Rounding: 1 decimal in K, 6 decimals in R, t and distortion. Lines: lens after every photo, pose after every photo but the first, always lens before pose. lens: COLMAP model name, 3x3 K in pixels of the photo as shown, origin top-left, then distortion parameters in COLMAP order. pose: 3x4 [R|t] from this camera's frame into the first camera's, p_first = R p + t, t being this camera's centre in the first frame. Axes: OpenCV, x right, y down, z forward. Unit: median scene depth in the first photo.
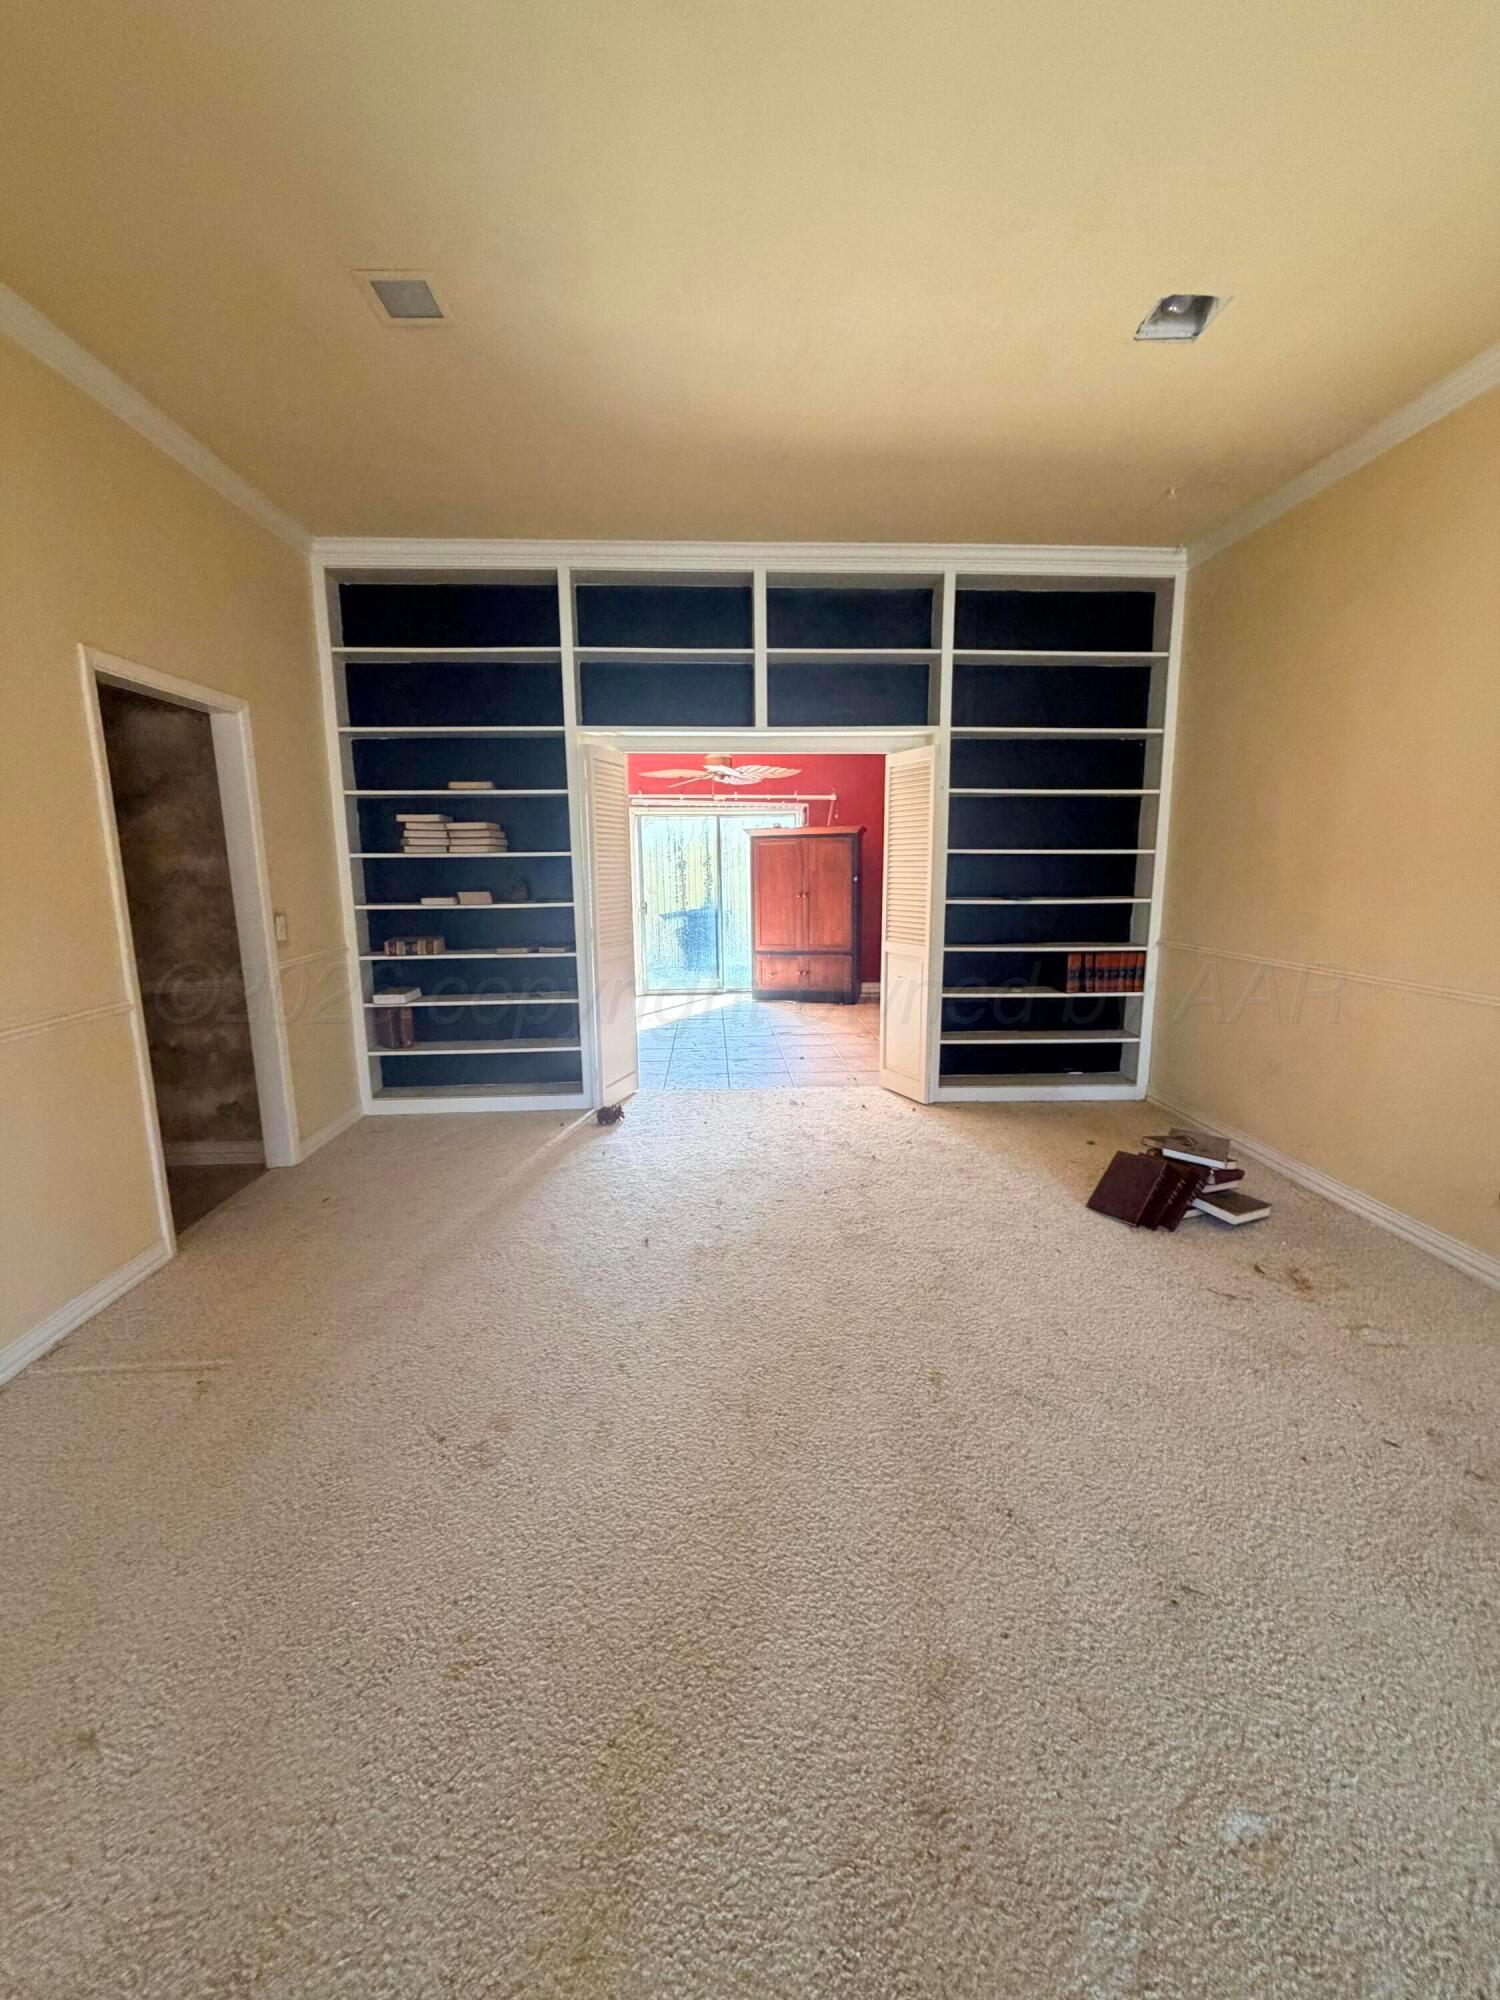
lens RADIAL K [[794.8, 0, 744.5], [0, 794.8, 999.5], [0, 0, 1]] dist [-0.009320, 0.000095]
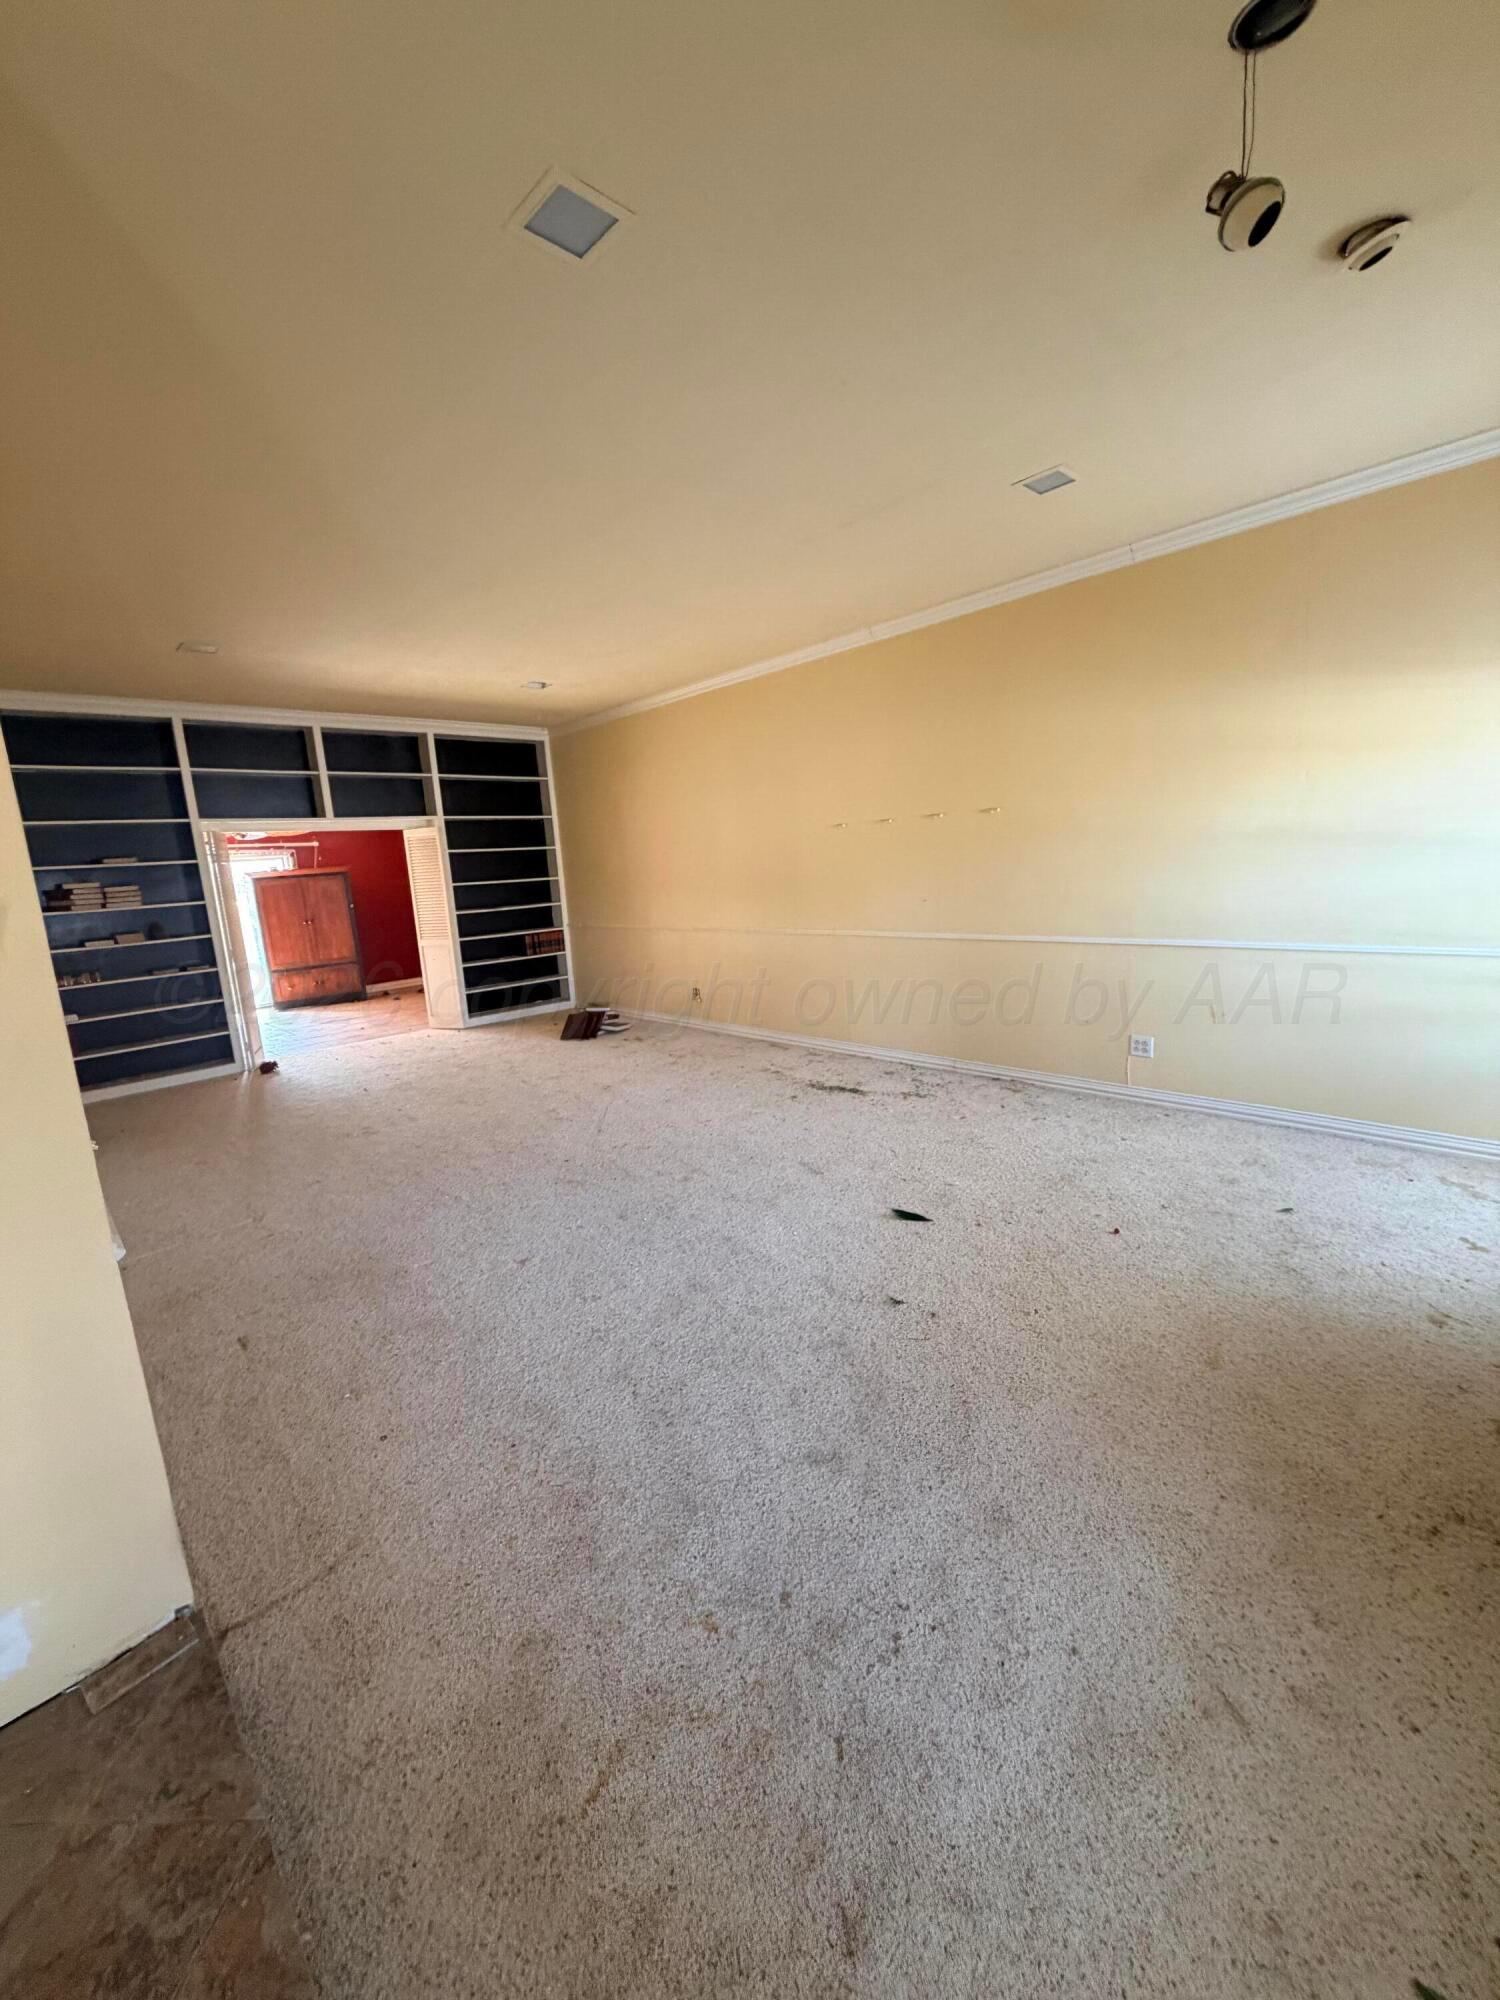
lens RADIAL K [[794.8, 0, 741.7], [0, 794.8, 999.9], [0, 0, 1]] dist [-0.009320, 0.000095]
pose [[0.756918, -0.152847, 0.635384, -0.424629], [0.165191, 0.985439, 0.040267, 0.102854], [-0.632287, 0.074481, 0.771146, -0.765648]]
